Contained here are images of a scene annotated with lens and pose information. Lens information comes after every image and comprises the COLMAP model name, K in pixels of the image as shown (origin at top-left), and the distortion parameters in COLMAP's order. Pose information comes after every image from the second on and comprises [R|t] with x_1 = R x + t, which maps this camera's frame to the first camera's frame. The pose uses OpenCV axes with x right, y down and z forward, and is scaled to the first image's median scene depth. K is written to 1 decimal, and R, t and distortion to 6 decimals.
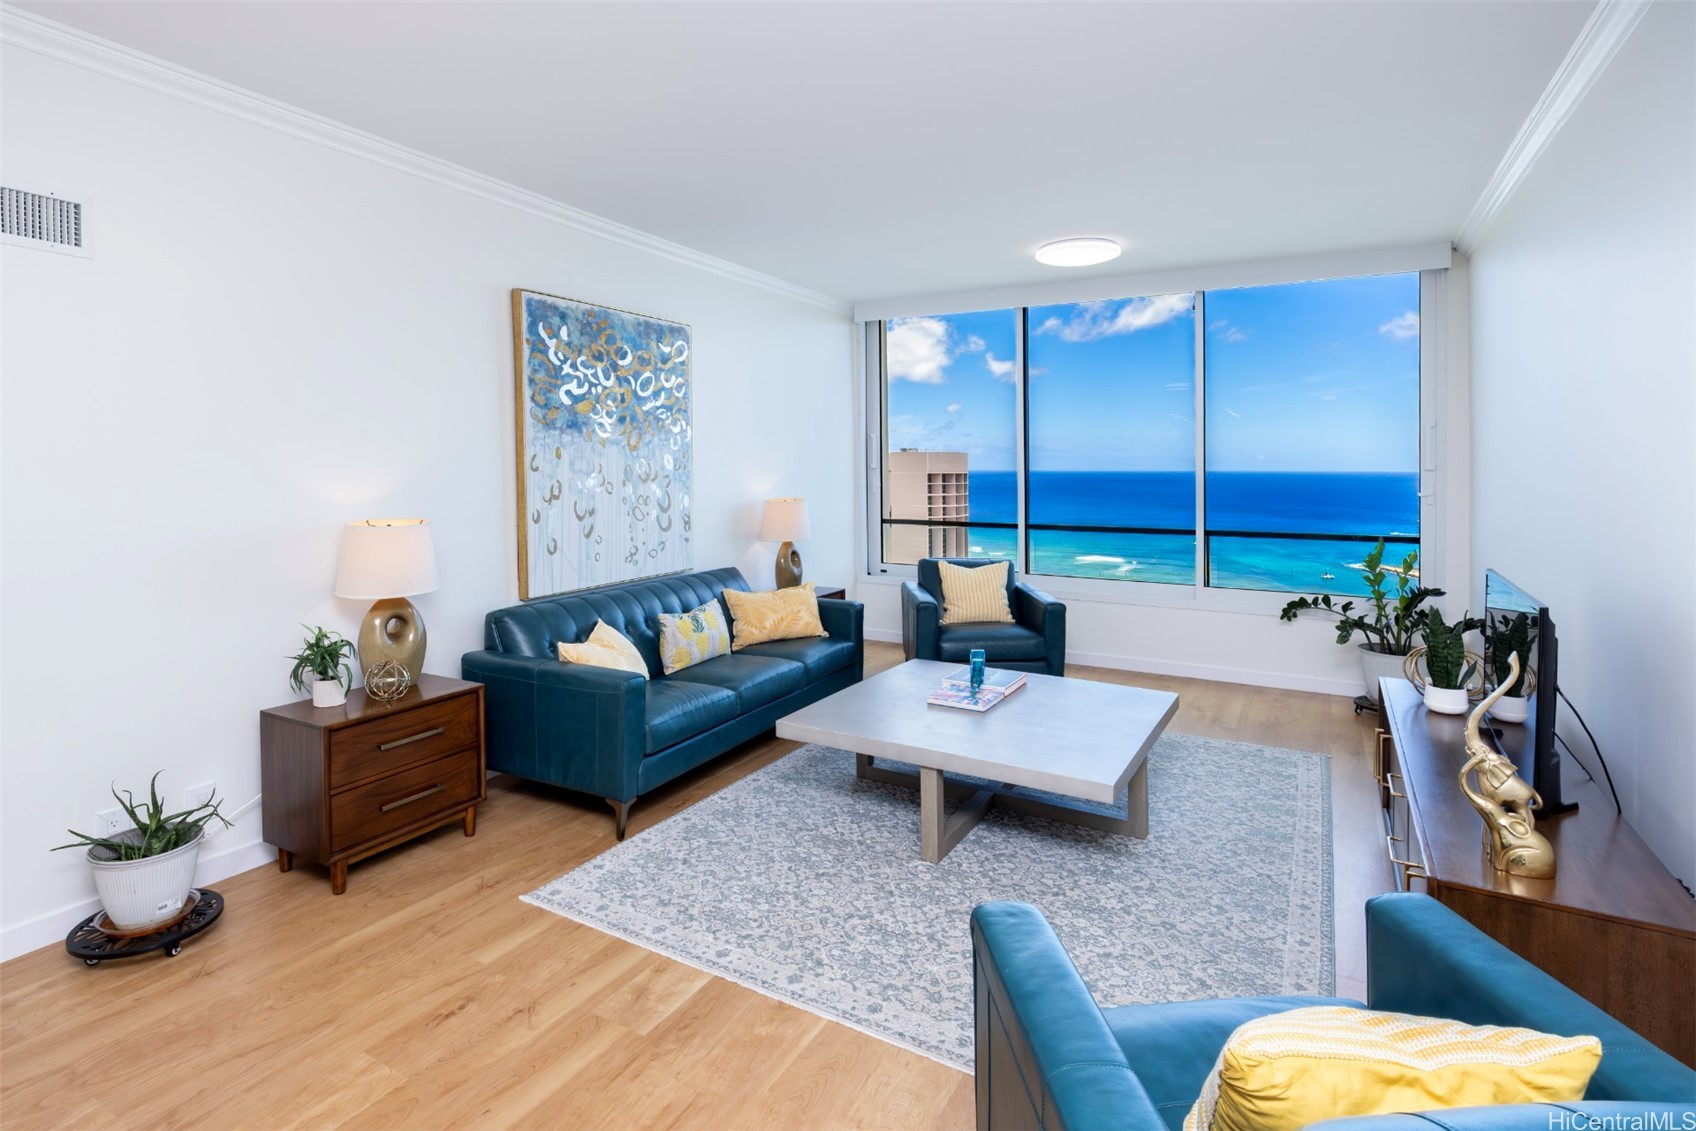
lens RADIAL K [[837.7, 0, 754.0], [0, 837.7, 468.9], [0, 0, 1]] dist [0.003269, -0.000238]
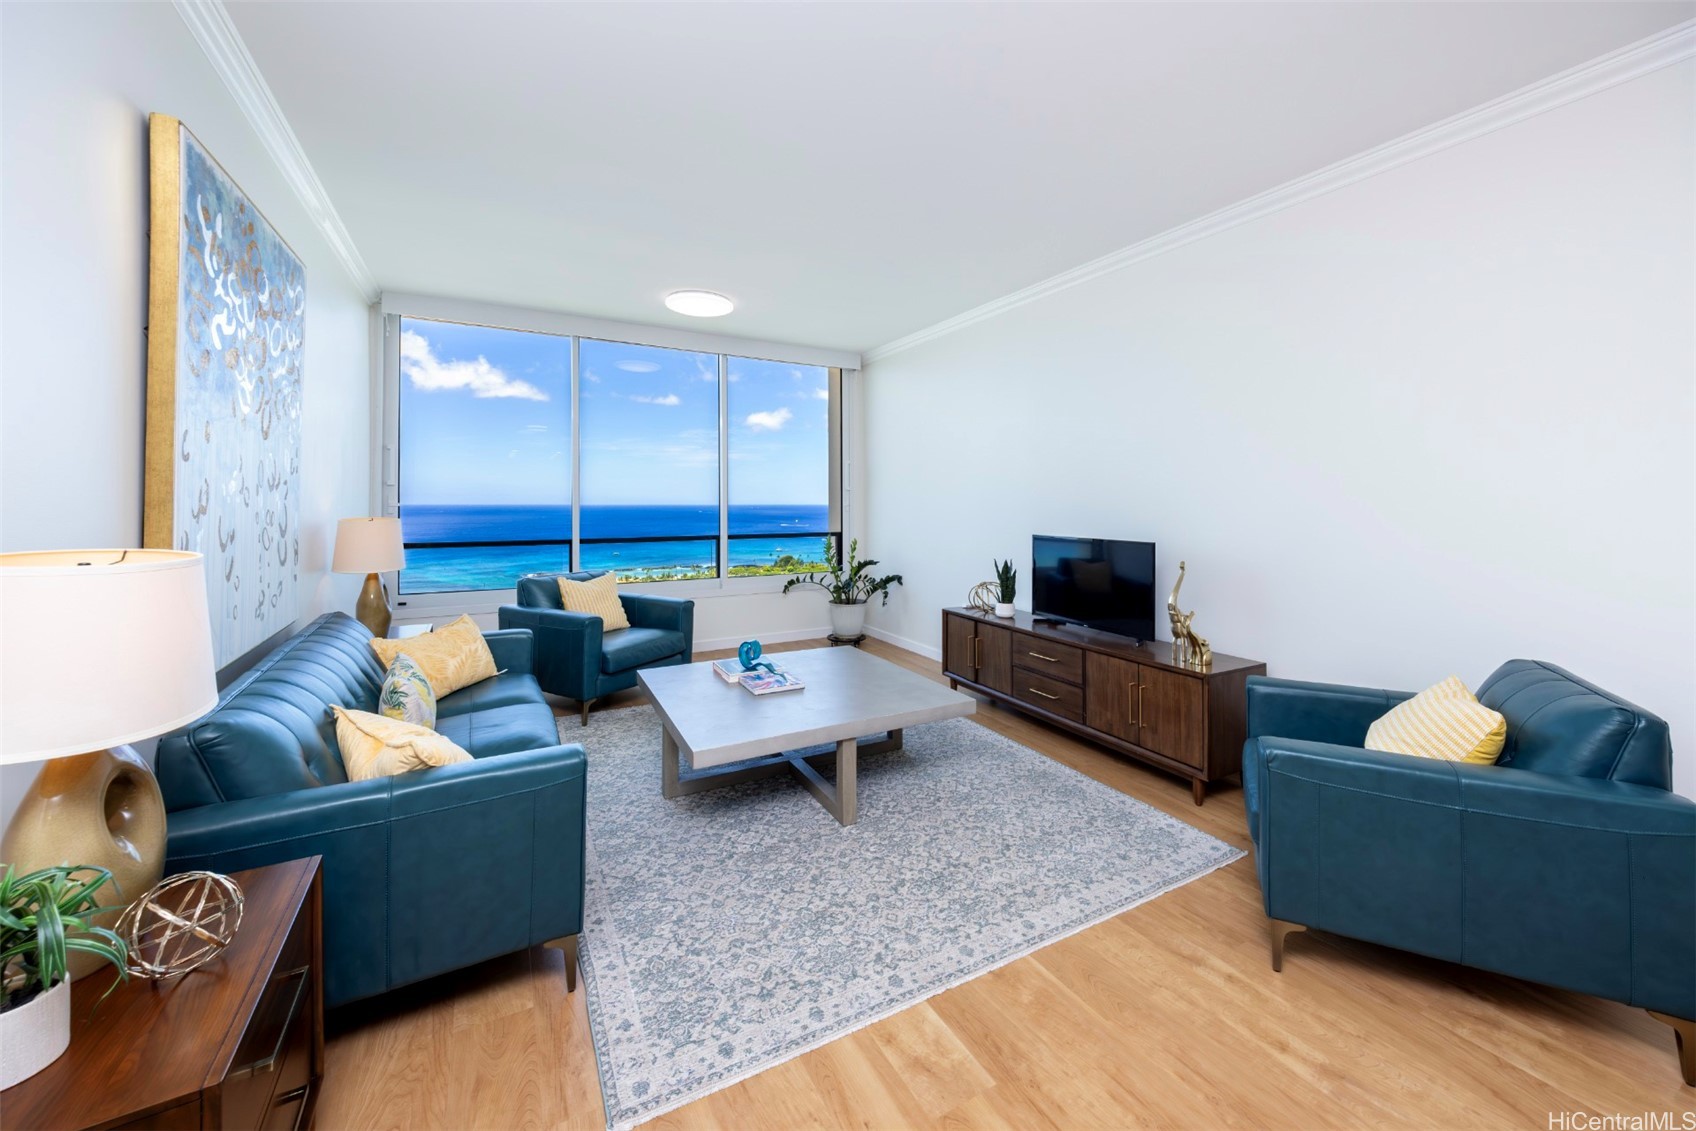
lens RADIAL K [[686.0, 0, 885.6], [0, 686.0, 480.2], [0, 0, 1]] dist [-0.015478, -0.000303]
pose [[0.460047, 0.027055, 0.887482, -0.413314], [0.002505, 0.999492, -0.031768, 0.028190], [-0.887891, 0.016838, 0.459745, 0.375651]]
